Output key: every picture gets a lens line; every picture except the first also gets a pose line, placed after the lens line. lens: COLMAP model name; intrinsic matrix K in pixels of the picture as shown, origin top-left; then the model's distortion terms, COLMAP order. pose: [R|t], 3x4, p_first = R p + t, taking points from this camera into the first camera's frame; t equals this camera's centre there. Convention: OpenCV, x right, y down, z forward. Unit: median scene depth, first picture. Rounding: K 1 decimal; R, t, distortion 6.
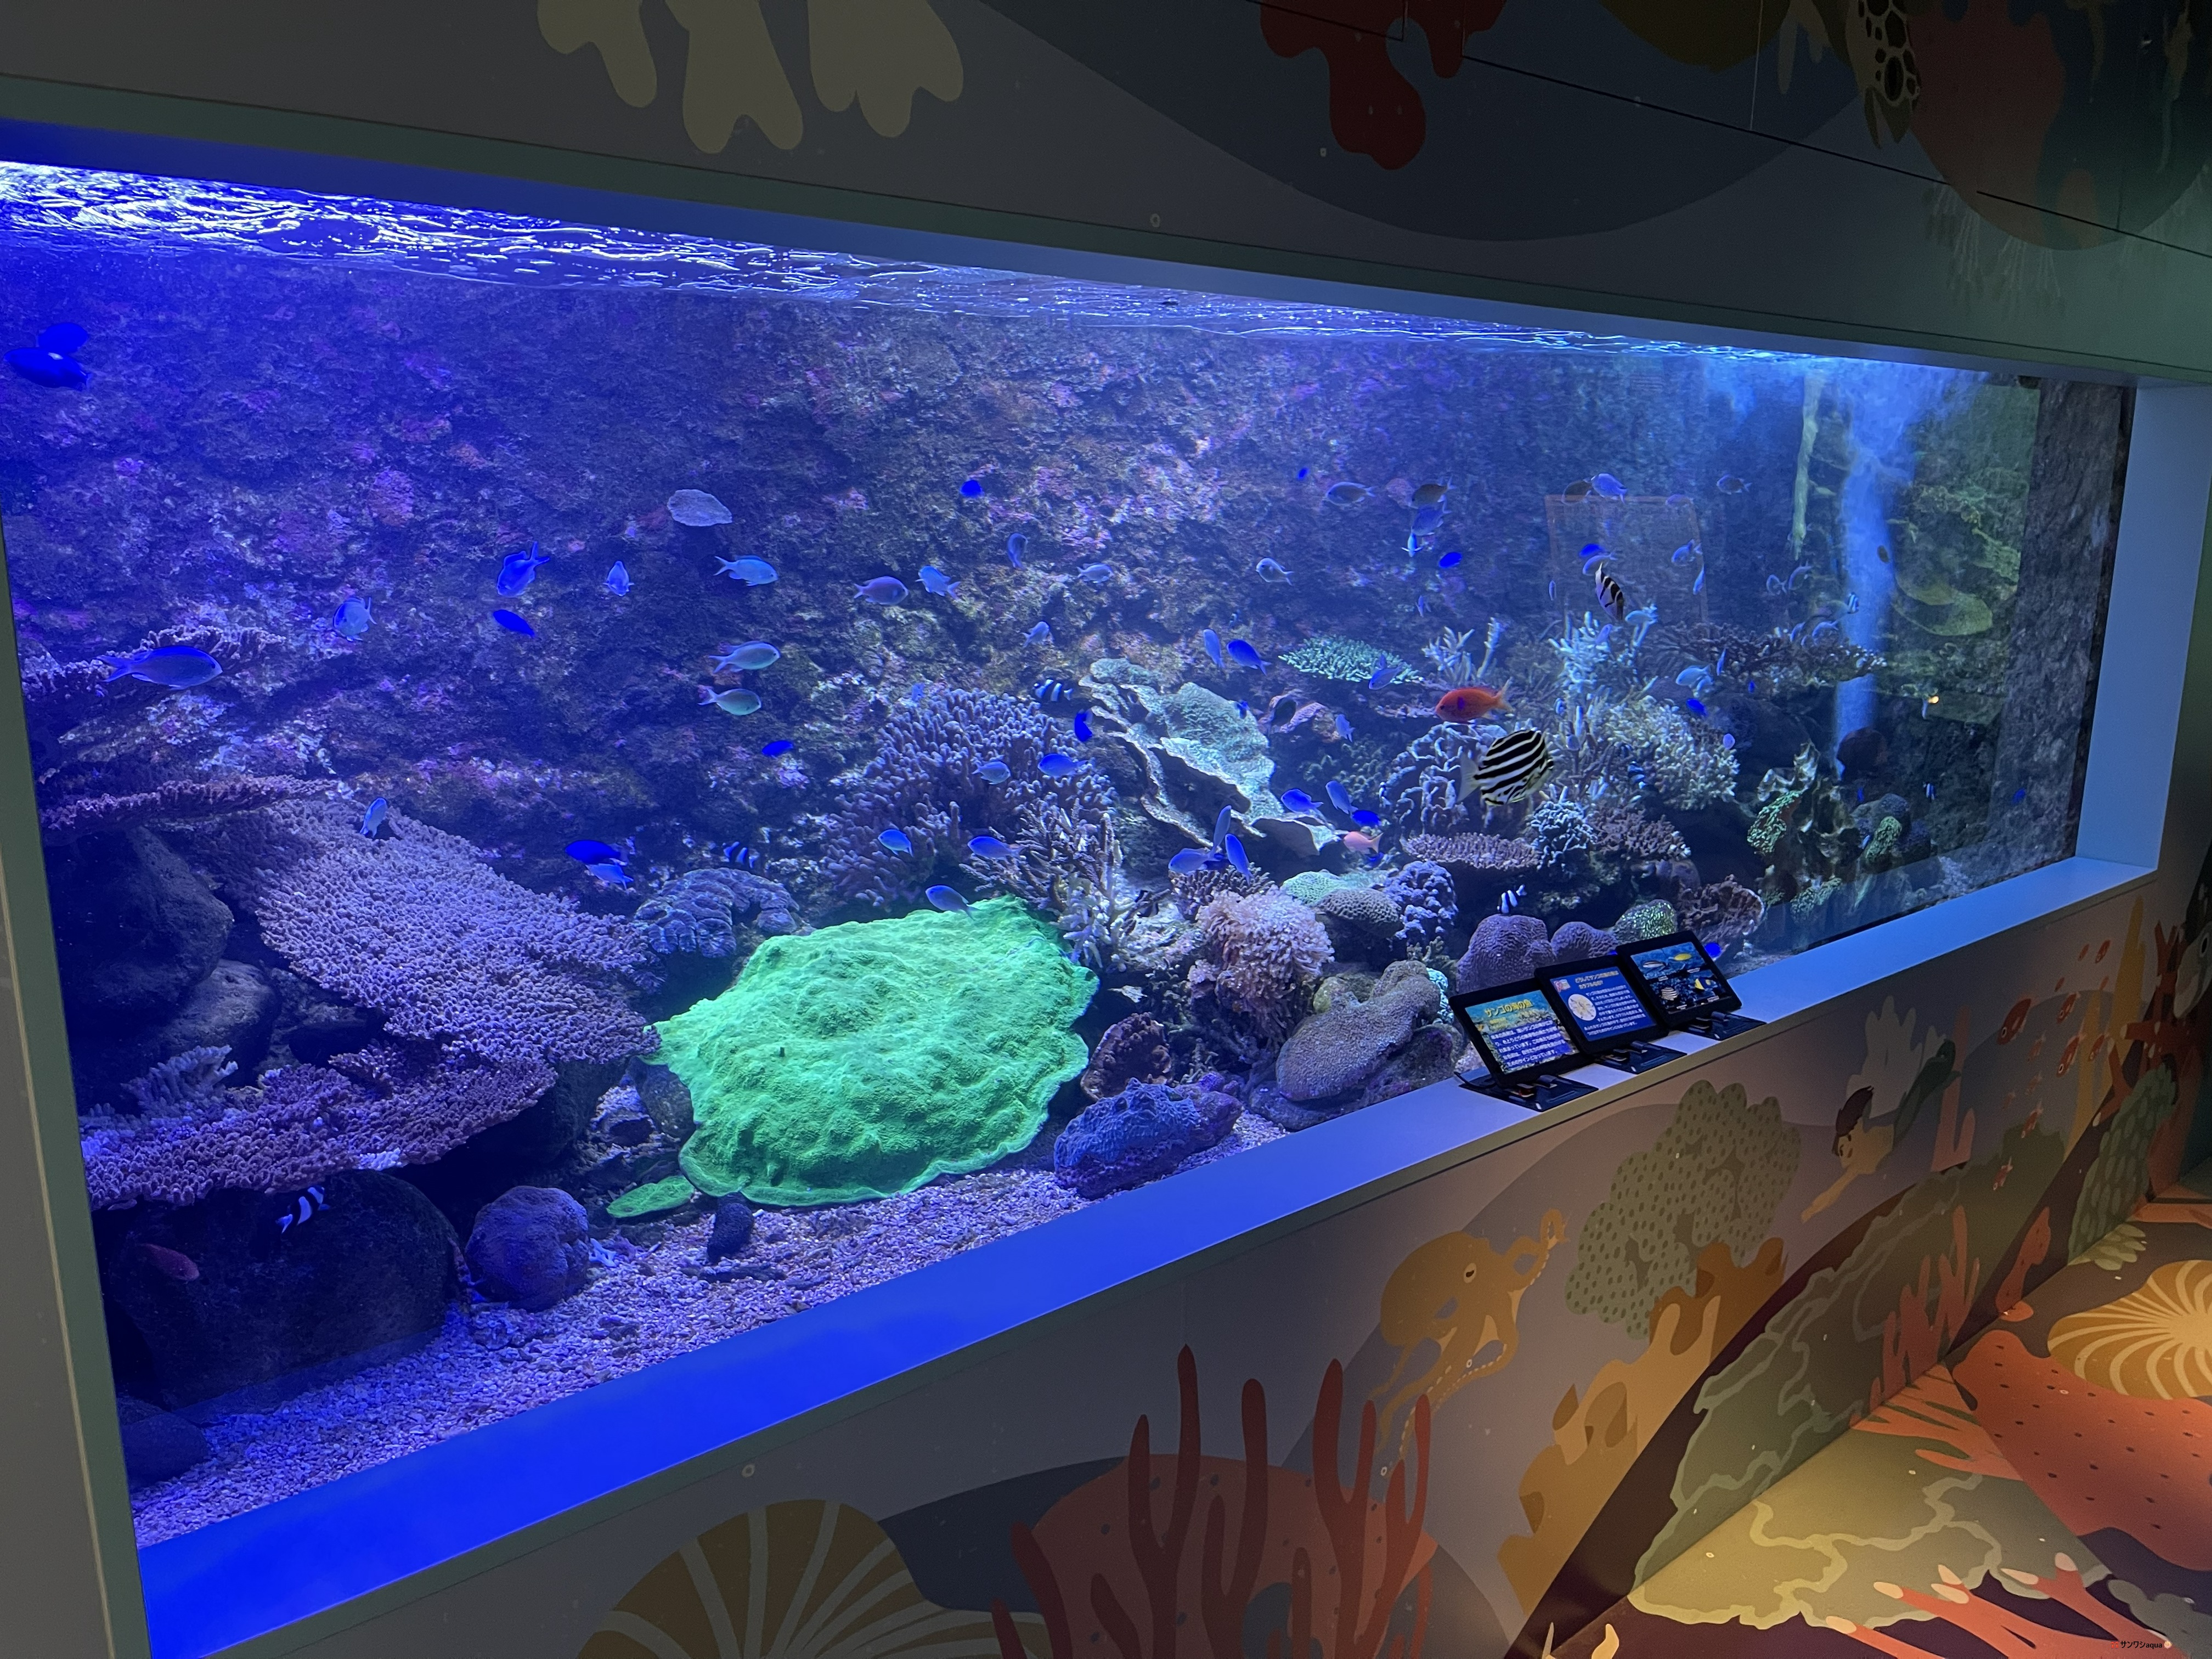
lens RADIAL K [[1610.4, 0, 1106.0], [0, 1610.4, 829.5], [0, 0, 1]] dist [0.171121, -0.242082]
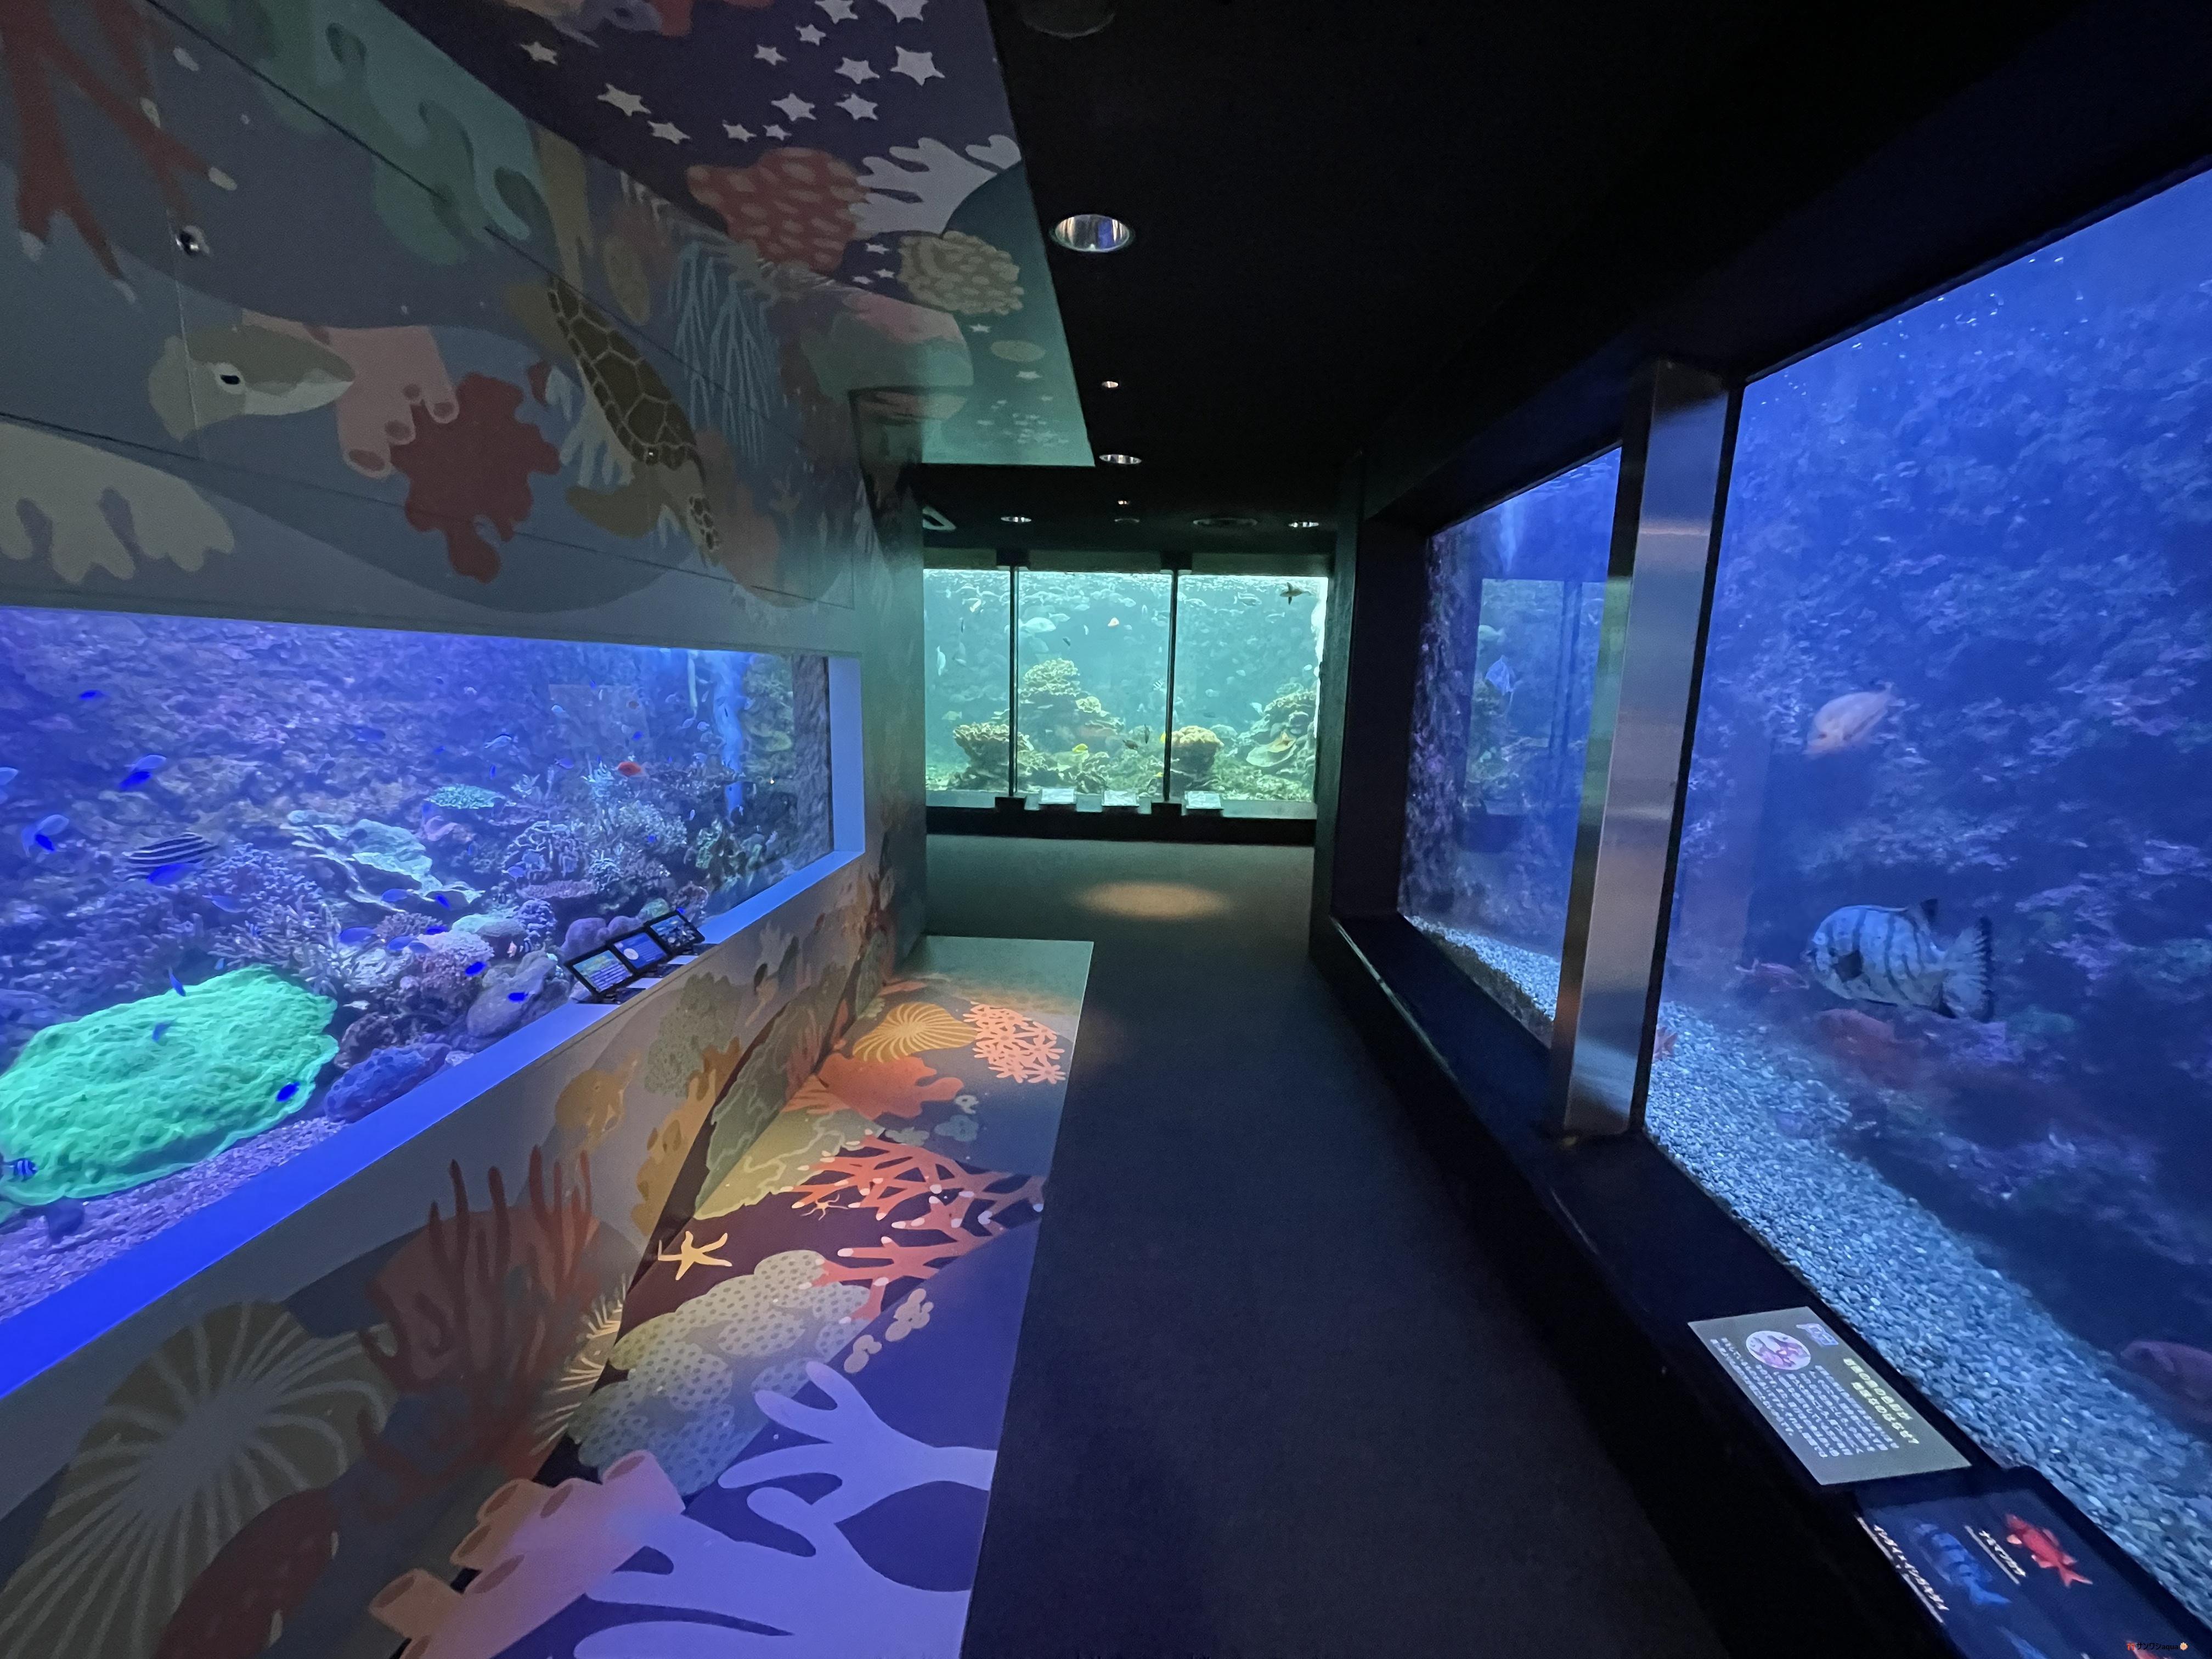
lens RADIAL K [[879.2, 0, 1106.0], [0, 879.2, 829.5], [0, 0, 1]] dist [-0.048976, 0.011900]
pose [[0.679210, -0.118597, 0.724299, -0.073514], [0.135565, 0.990150, 0.035002, -0.006231], [-0.721316, 0.074416, 0.688597, -0.196018]]
